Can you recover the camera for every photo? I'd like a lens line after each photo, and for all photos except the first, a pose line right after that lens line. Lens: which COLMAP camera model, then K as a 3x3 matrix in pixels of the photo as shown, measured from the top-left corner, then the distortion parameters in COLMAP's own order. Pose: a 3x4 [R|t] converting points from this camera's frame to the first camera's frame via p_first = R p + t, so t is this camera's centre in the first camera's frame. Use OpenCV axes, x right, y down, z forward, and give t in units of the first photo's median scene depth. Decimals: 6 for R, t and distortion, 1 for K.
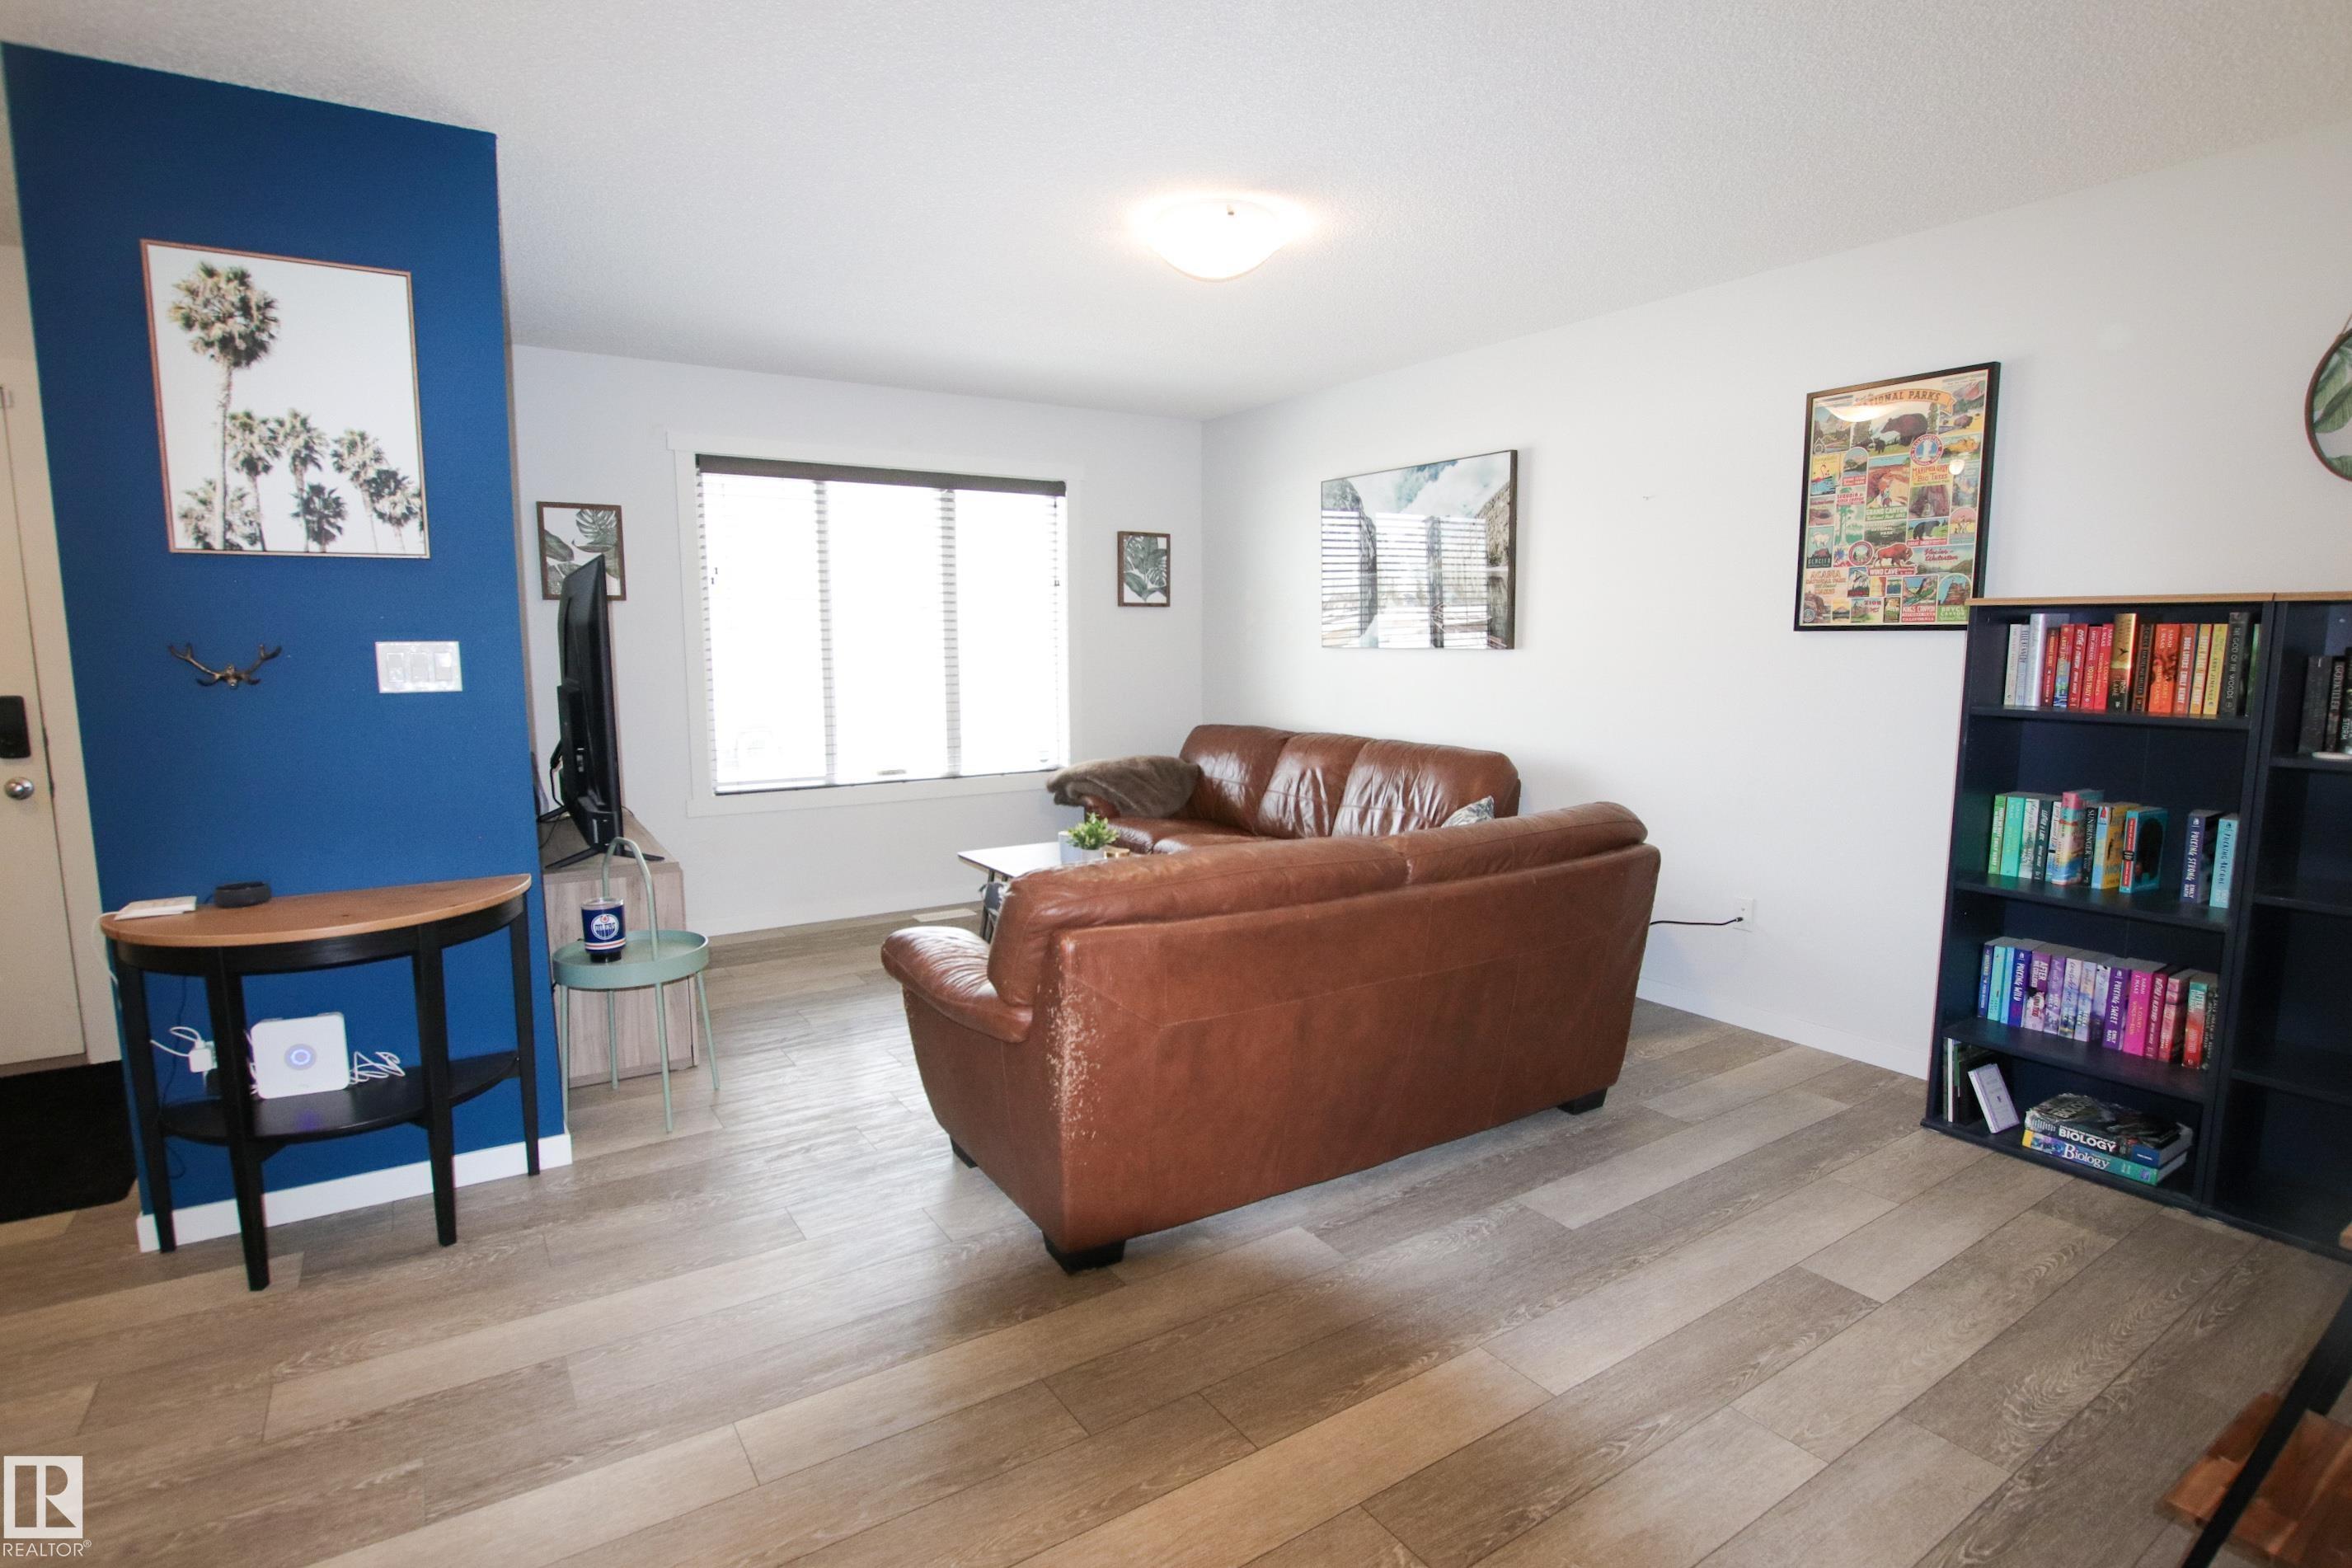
lens RADIAL K [[1189.9, 0, 1158.0], [0, 1189.9, 795.7], [0, 0, 1]] dist [-0.028507, 0.001254]
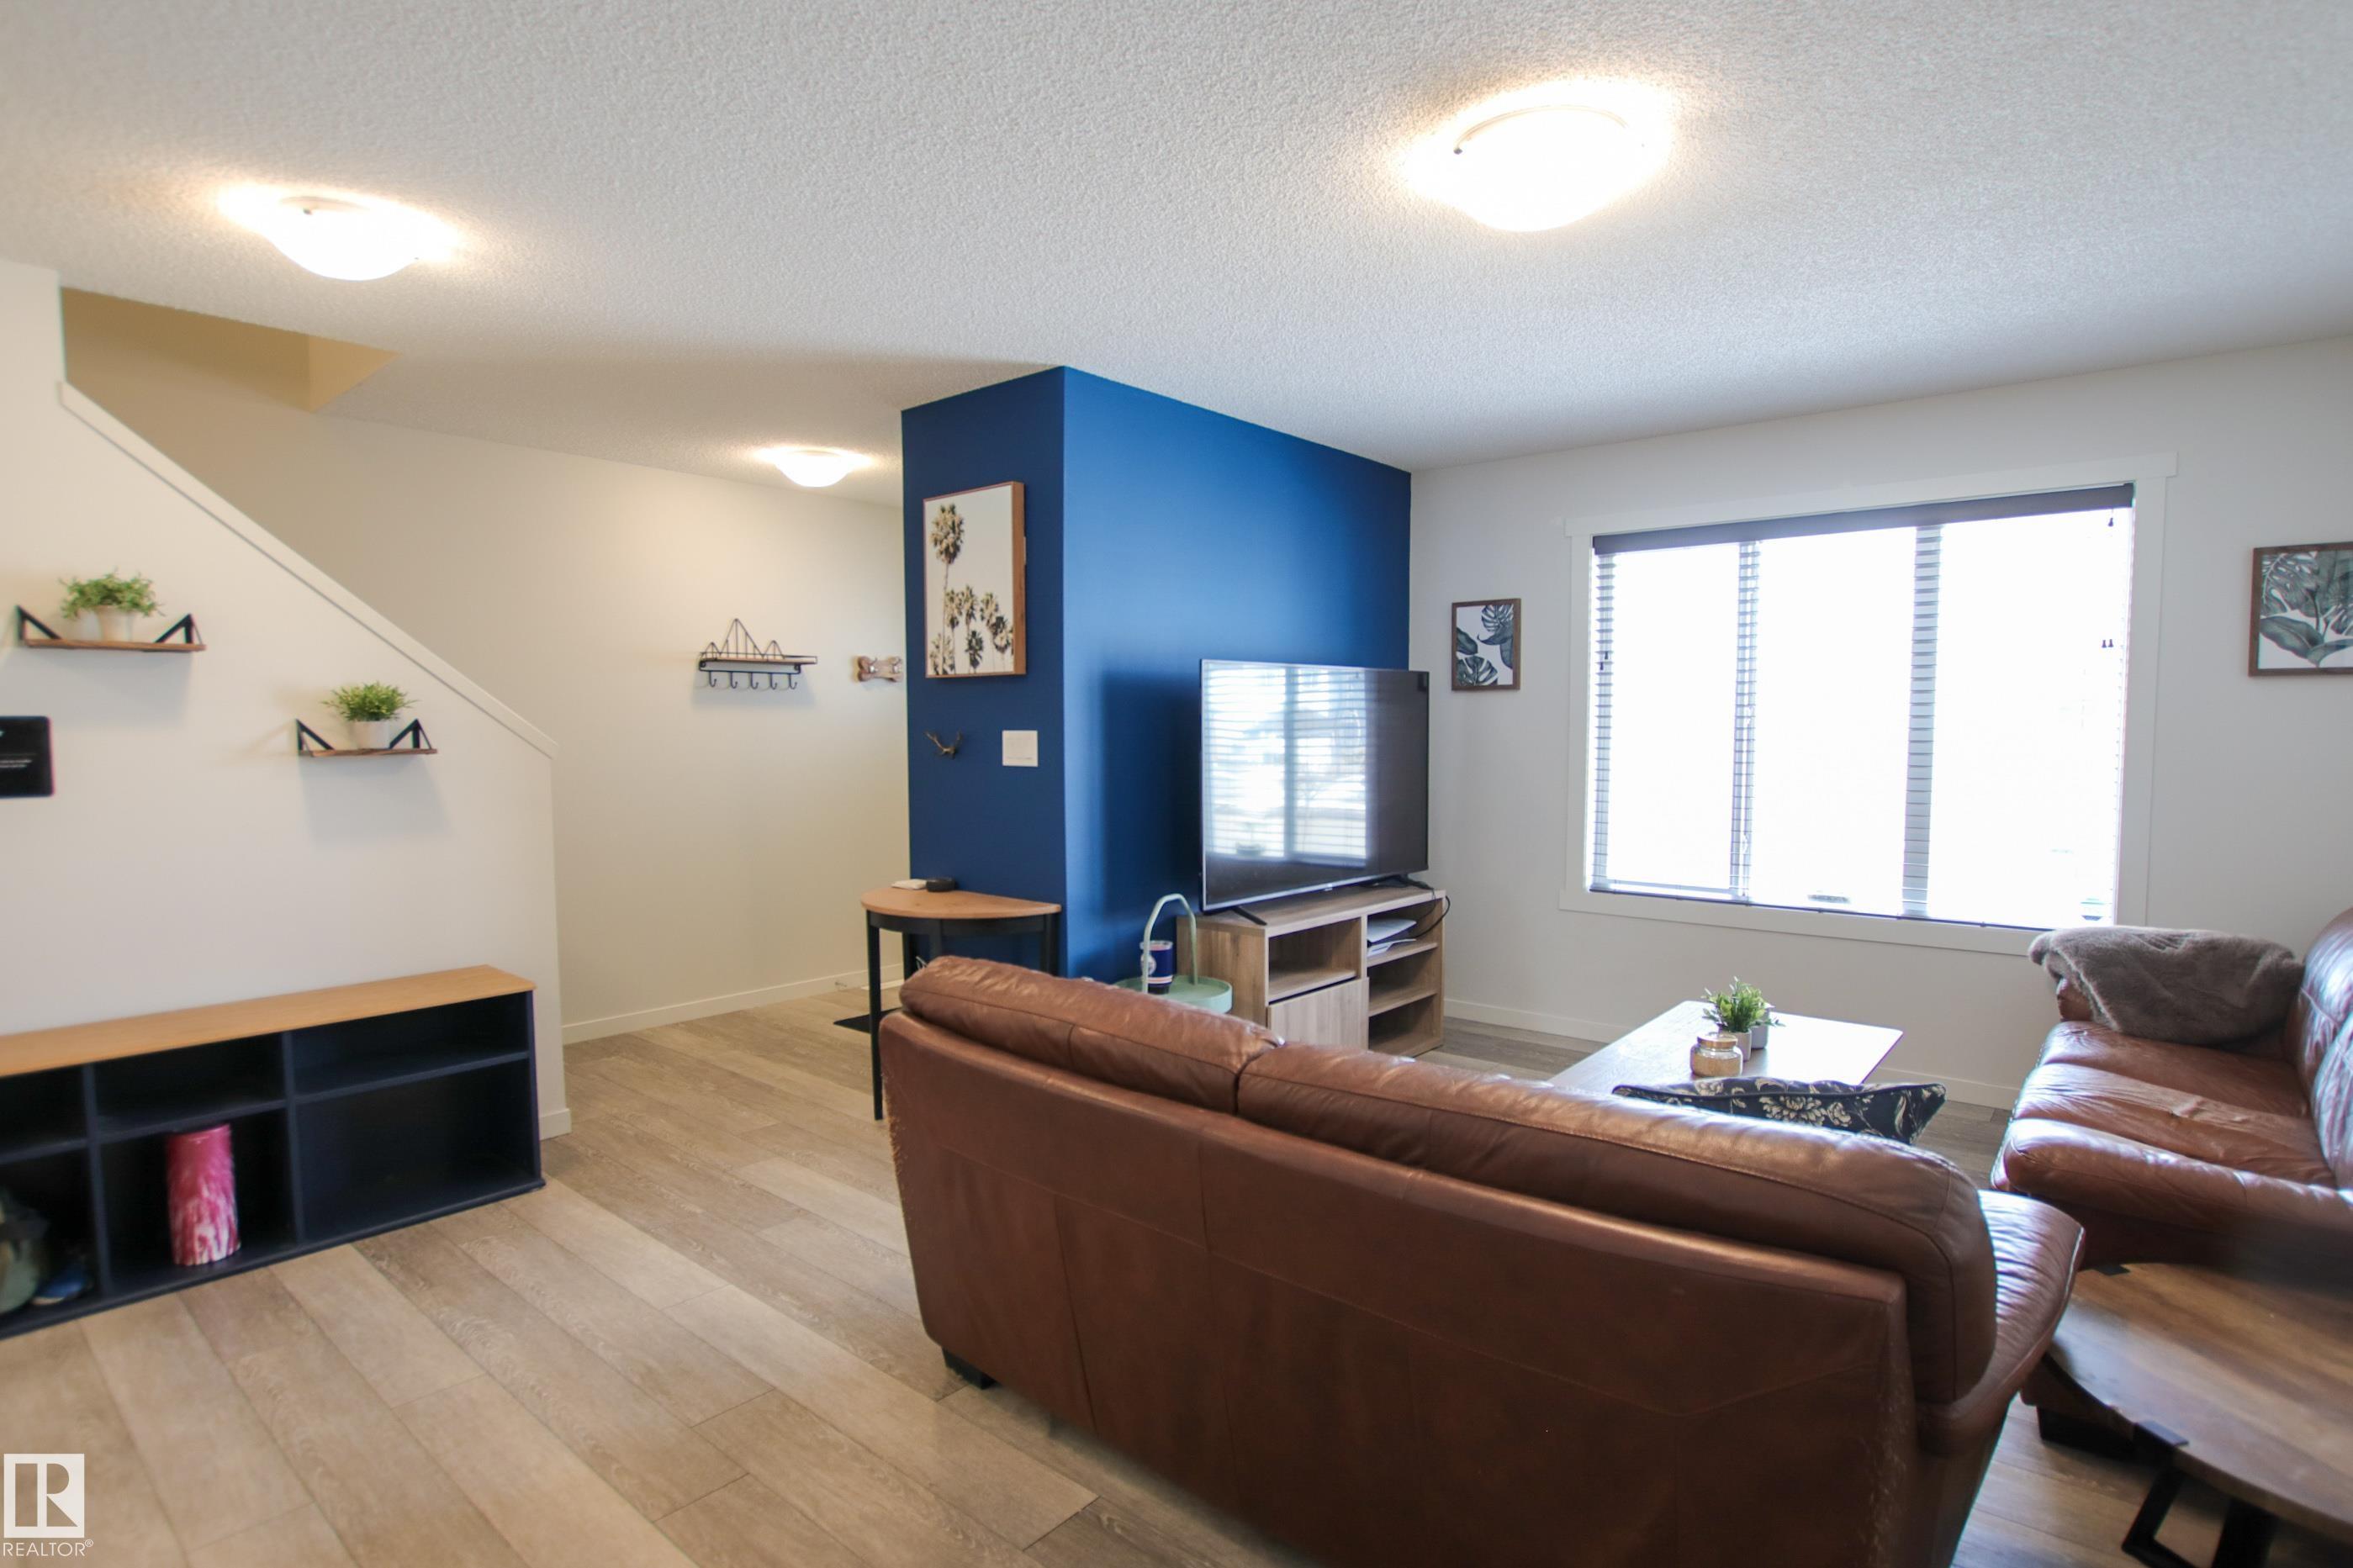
lens RADIAL K [[1190.2, 0, 1158.5], [0, 1190.2, 795.7], [0, 0, 1]] dist [-0.028507, 0.001254]
pose [[0.279025, 0.060803, -0.958357, 0.854407], [-0.123968, 0.991923, 0.026840, -0.116735], [0.952248, 0.111317, 0.284309, 0.783937]]
